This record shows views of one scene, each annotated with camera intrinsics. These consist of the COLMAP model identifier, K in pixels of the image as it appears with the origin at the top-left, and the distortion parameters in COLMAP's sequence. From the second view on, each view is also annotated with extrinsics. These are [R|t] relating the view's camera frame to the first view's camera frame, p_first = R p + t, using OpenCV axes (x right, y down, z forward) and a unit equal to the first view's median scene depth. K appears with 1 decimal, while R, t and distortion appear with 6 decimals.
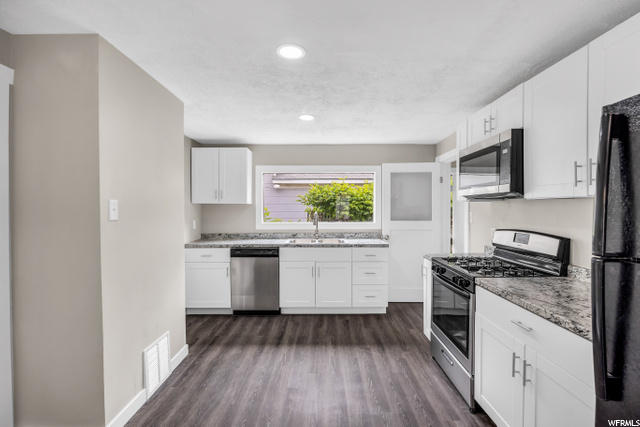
lens RADIAL K [[285.0, 0, 323.4], [0, 285.0, 210.6], [0, 0, 1]] dist [-0.009711, 0.000247]
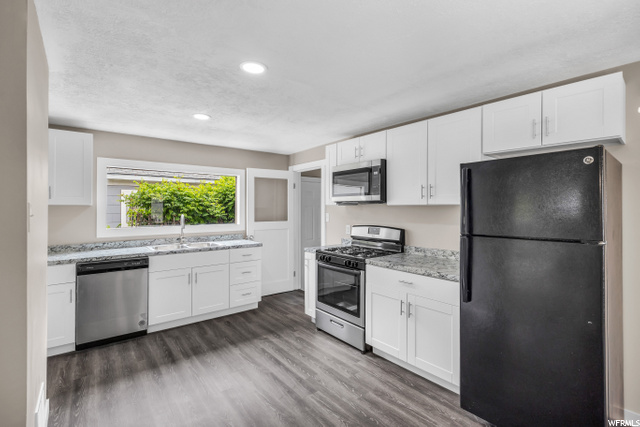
lens RADIAL K [[285.0, 0, 323.4], [0, 285.0, 210.6], [0, 0, 1]] dist [-0.009711, 0.000247]
pose [[0.786923, -0.004264, 0.617036, -0.295760], [0.005362, 0.999986, 0.000073, -0.007332], [-0.617028, 0.003252, 0.786935, -0.006242]]
